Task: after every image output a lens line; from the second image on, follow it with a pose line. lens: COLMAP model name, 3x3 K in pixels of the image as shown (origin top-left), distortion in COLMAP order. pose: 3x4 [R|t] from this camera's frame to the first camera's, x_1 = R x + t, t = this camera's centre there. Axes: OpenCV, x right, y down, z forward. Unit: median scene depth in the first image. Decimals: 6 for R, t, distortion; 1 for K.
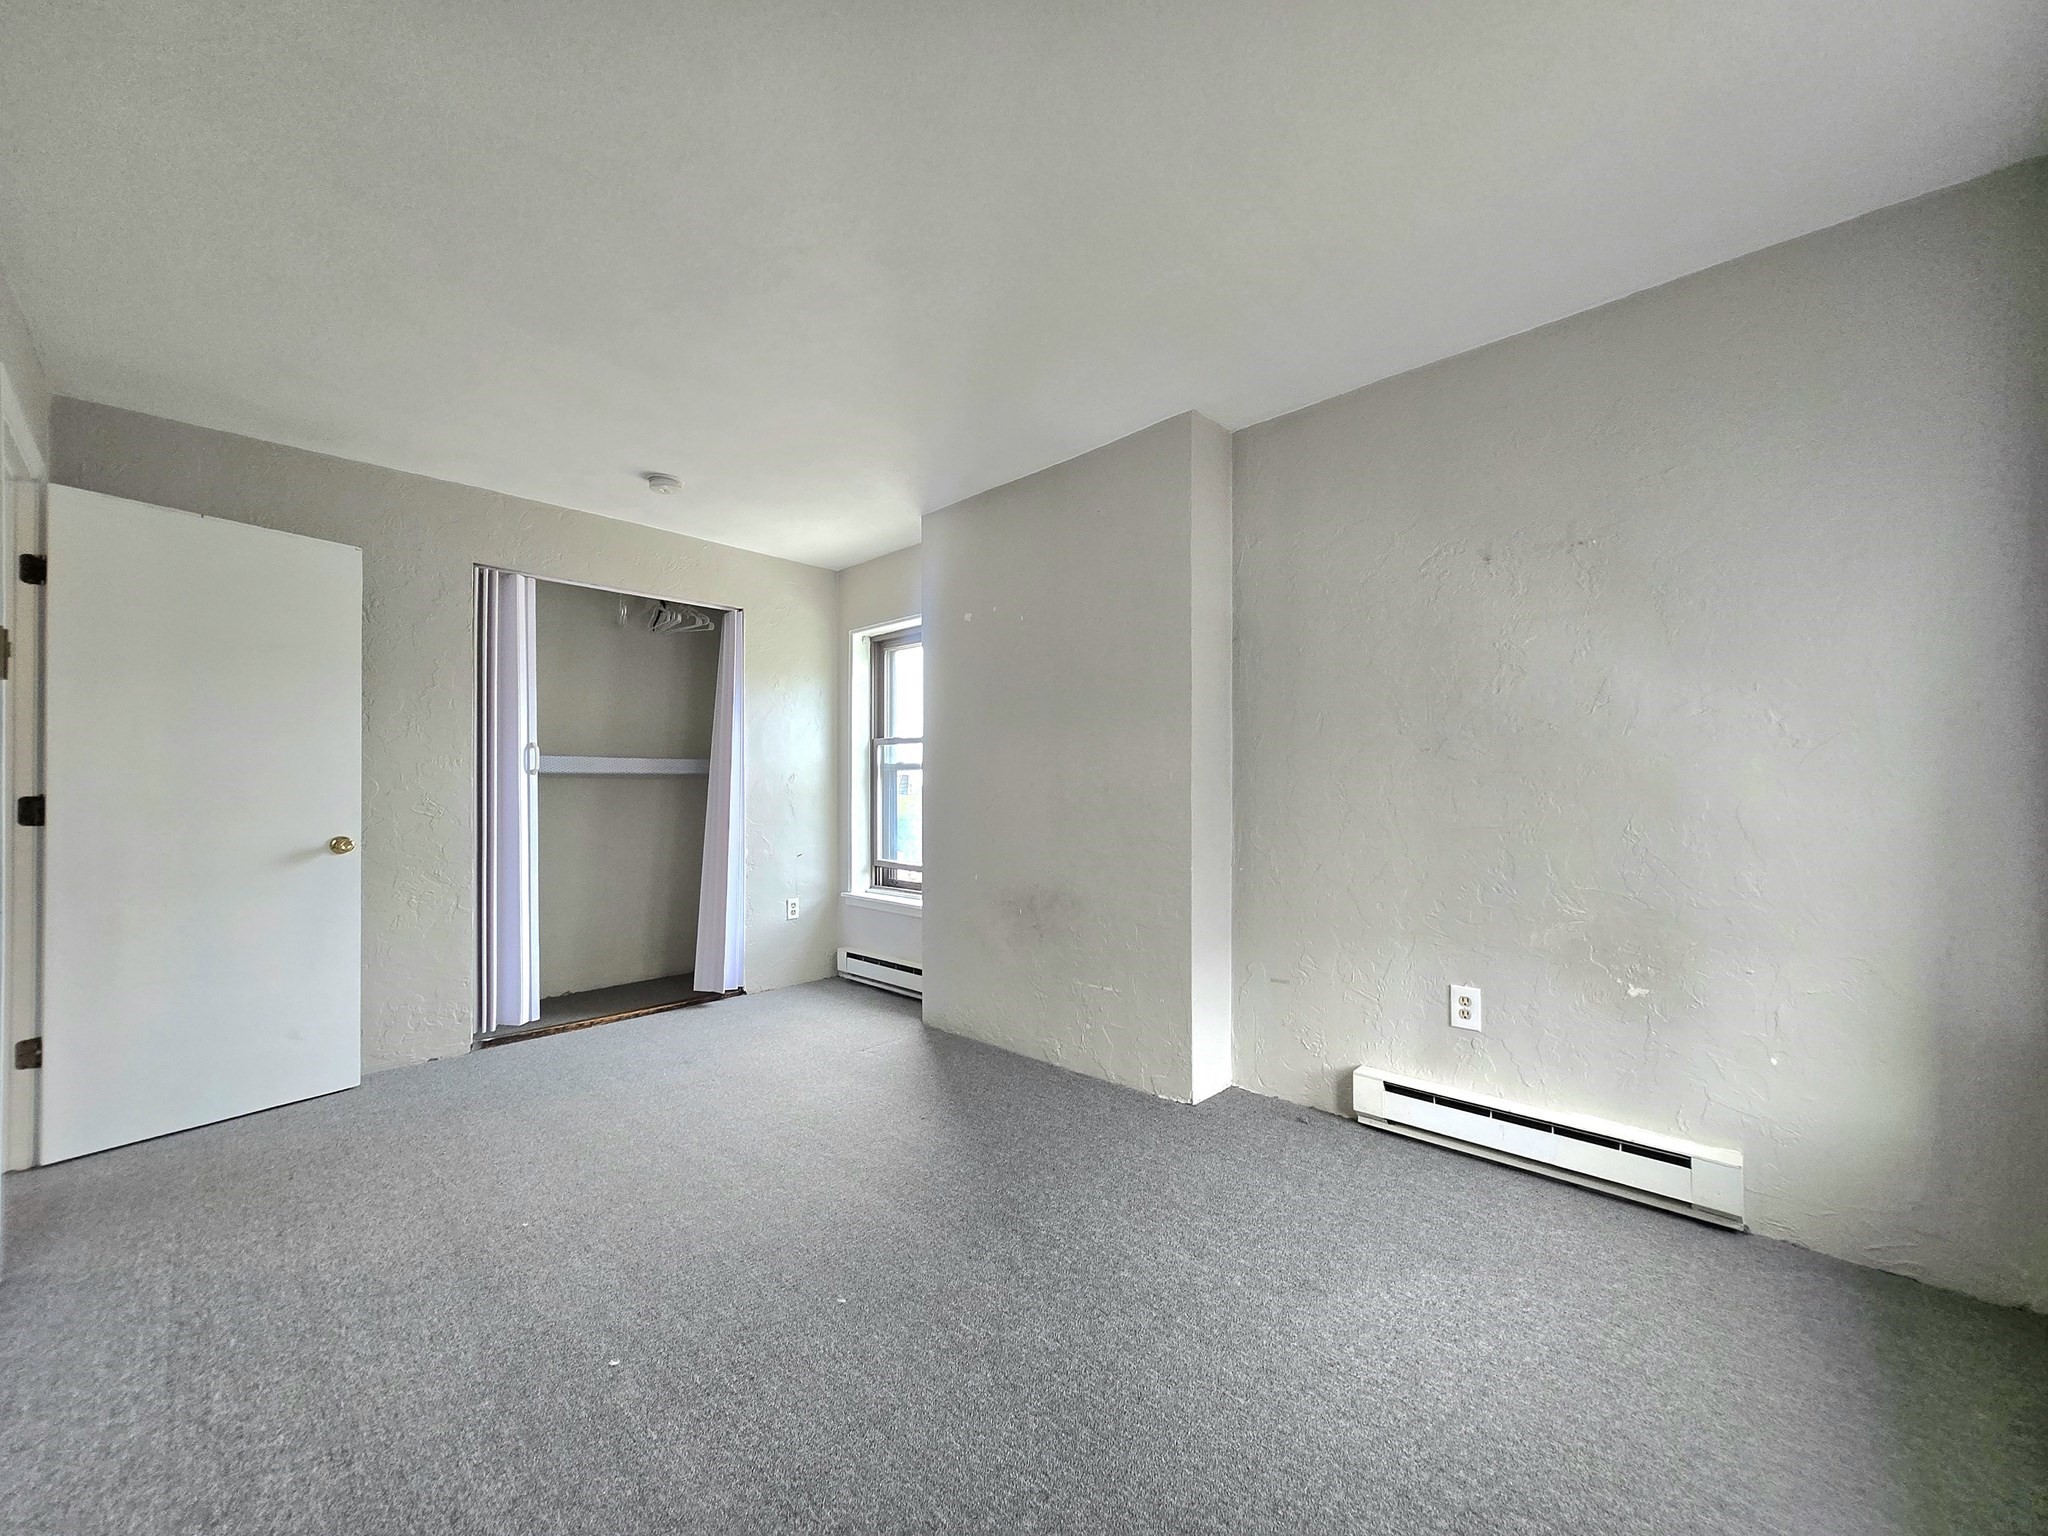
lens RADIAL K [[803.2, 0, 1019.1], [0, 803.2, 779.7], [0, 0, 1]] dist [0.003188, -0.000106]
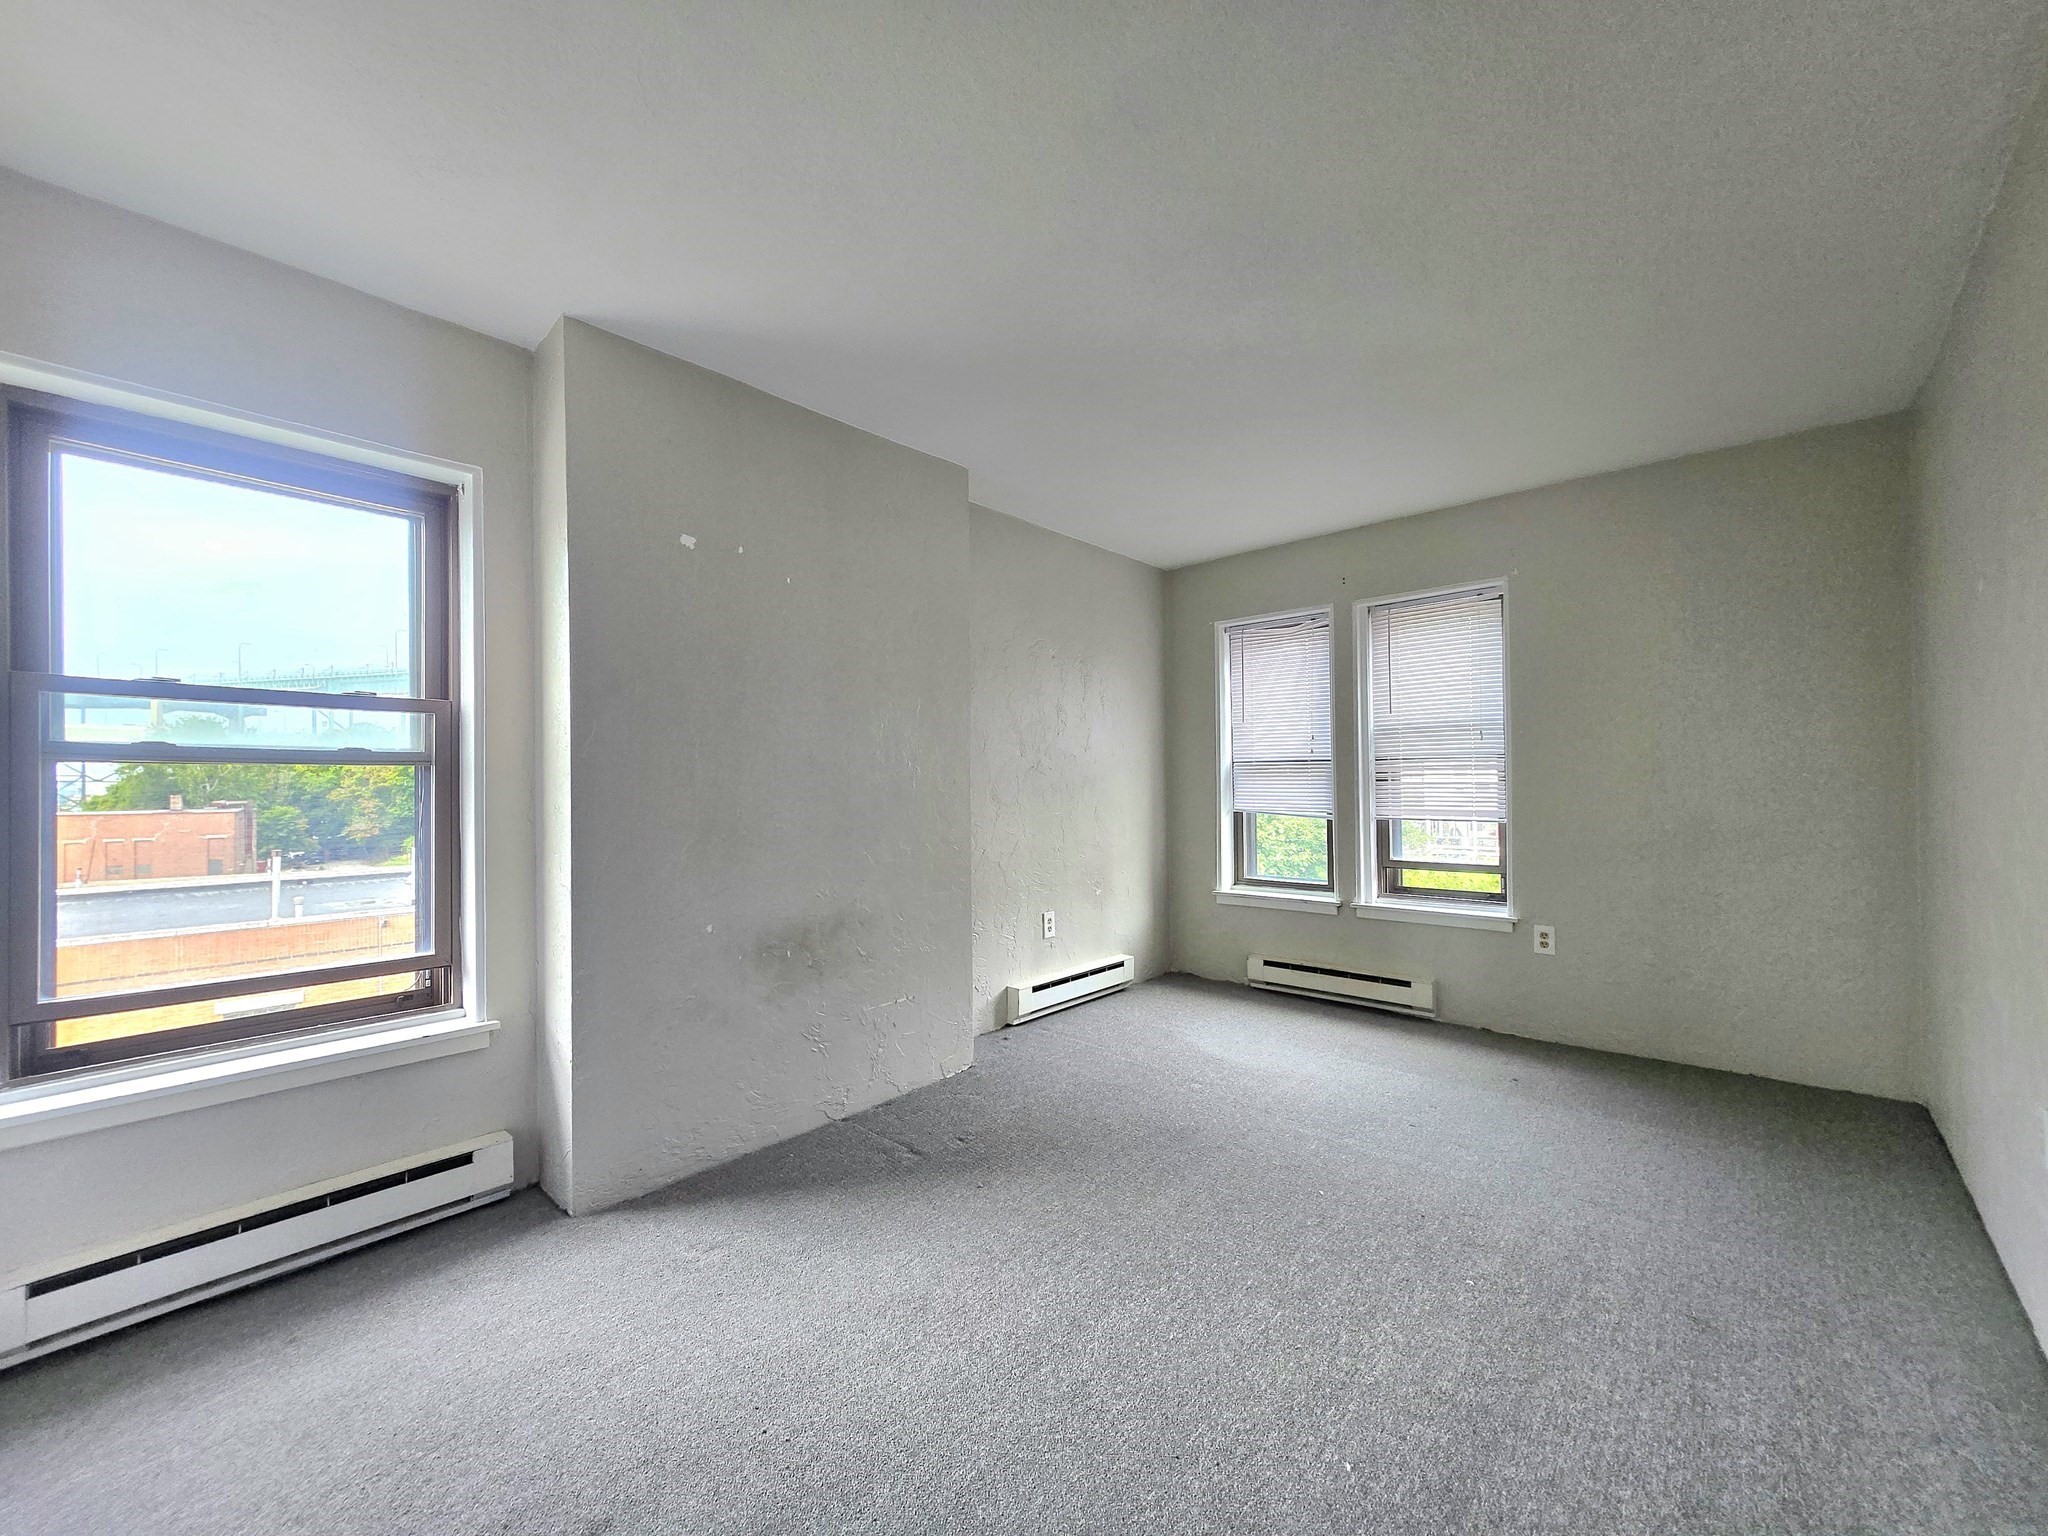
lens RADIAL K [[792.4, 0, 1028.1], [0, 792.4, 789.5], [0, 0, 1]] dist [0.024569, -0.000027]
pose [[-0.024536, 0.011382, 0.999634, -0.723718], [0.015502, 0.999819, -0.011003, 0.015827], [-0.999579, 0.015226, -0.024708, 0.728407]]
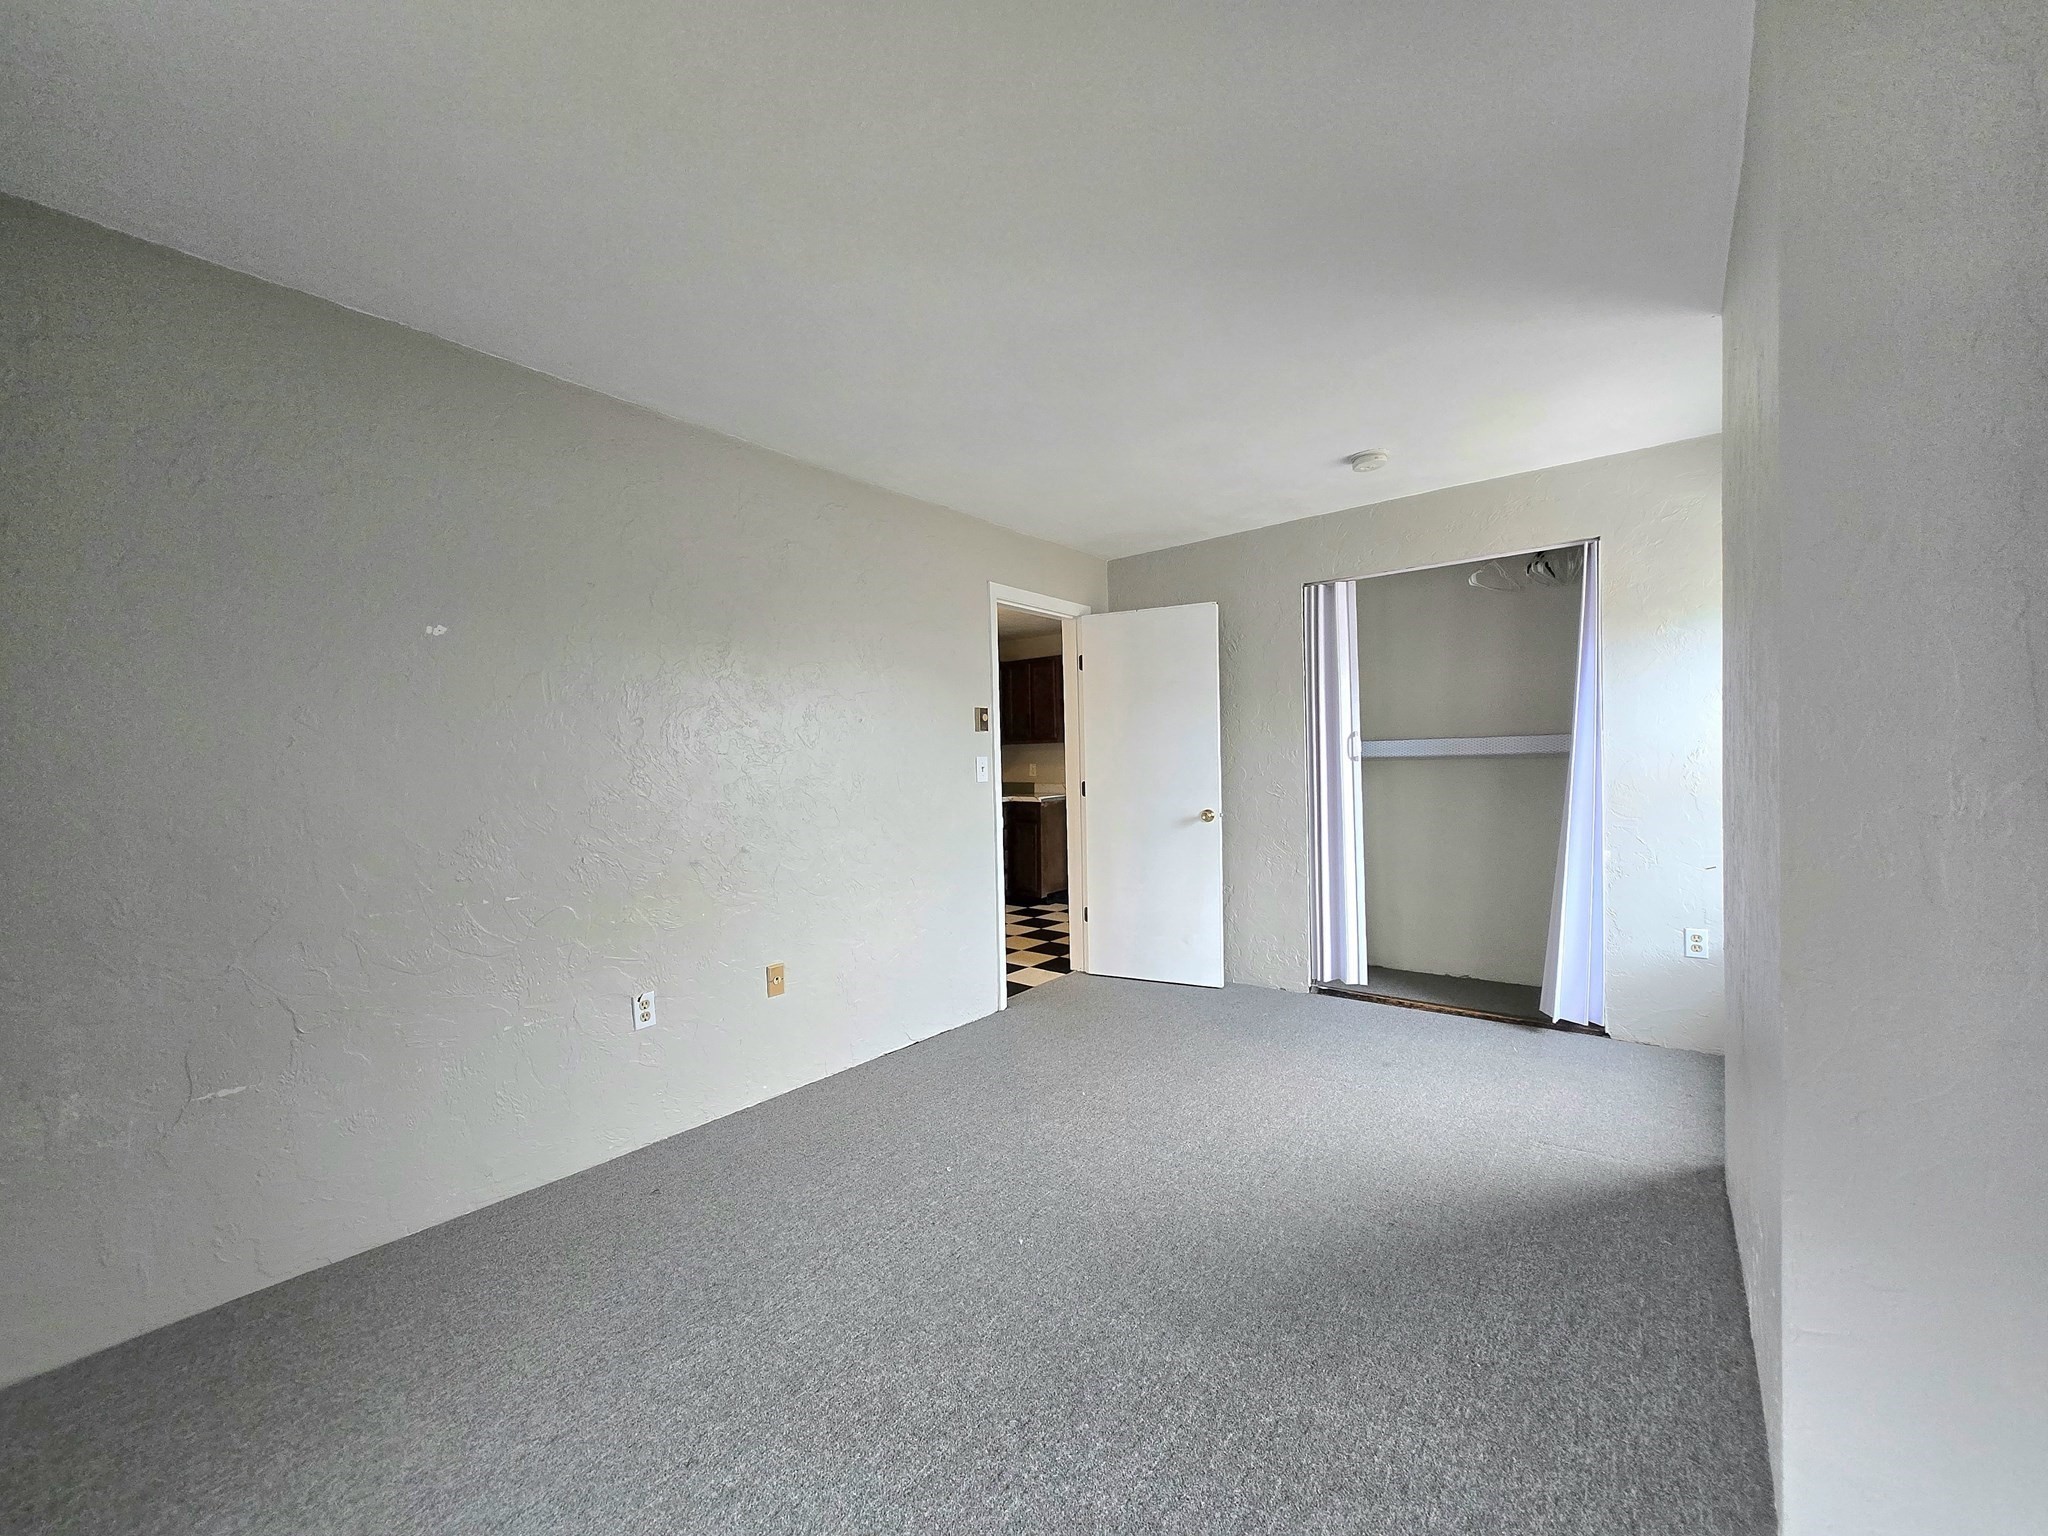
lens RADIAL K [[803.2, 0, 1019.1], [0, 803.2, 779.7], [0, 0, 1]] dist [0.003188, -0.000106]
pose [[0.092564, 0.015029, -0.995593, 0.443474], [0.032851, 0.999296, 0.018139, -0.015367], [0.995165, -0.034385, 0.092006, 0.445944]]
